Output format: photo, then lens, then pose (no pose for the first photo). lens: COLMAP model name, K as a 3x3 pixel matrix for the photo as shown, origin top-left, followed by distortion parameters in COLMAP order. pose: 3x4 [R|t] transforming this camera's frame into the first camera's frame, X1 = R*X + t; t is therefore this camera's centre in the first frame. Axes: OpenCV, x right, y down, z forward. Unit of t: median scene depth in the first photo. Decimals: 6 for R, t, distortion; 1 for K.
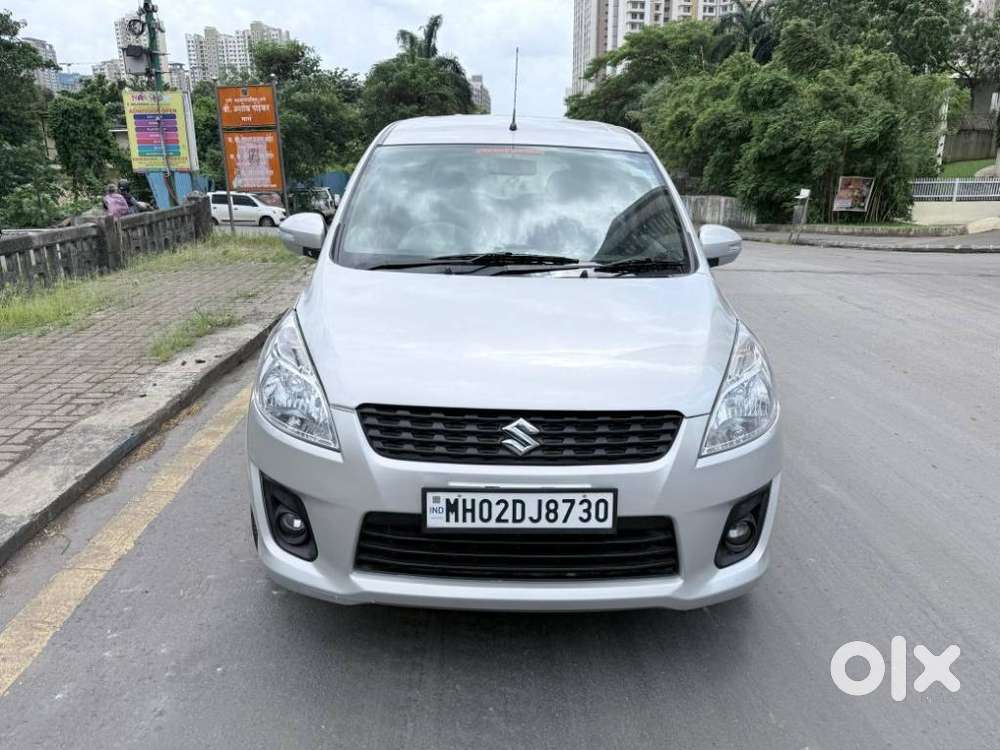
lens RADIAL K [[749.9, 0, 502.9], [0, 749.9, 374.2], [0, 0, 1]] dist [0.013603, -0.021384]
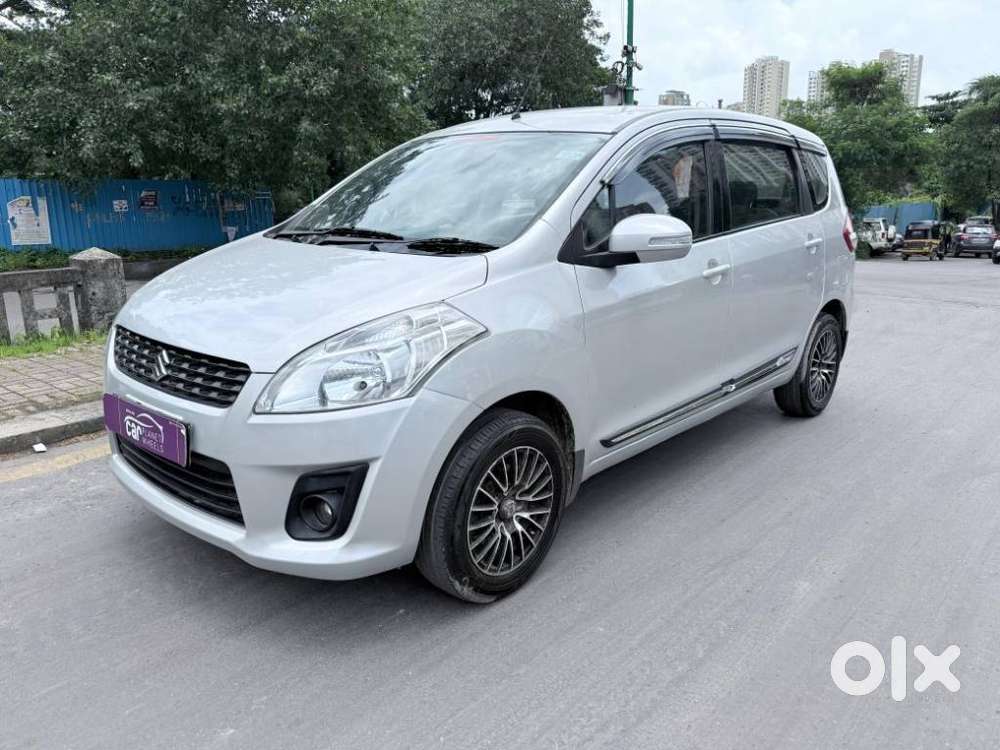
lens RADIAL K [[749.9, 0, 503.8], [0, 749.9, 378.3], [0, 0, 1]] dist [0.013603, -0.021384]
pose [[0.740882, 0.149597, -0.654764, 1.153130], [-0.173720, 0.984387, 0.028339, -0.022522], [0.648780, 0.092750, 0.755302, 0.447695]]
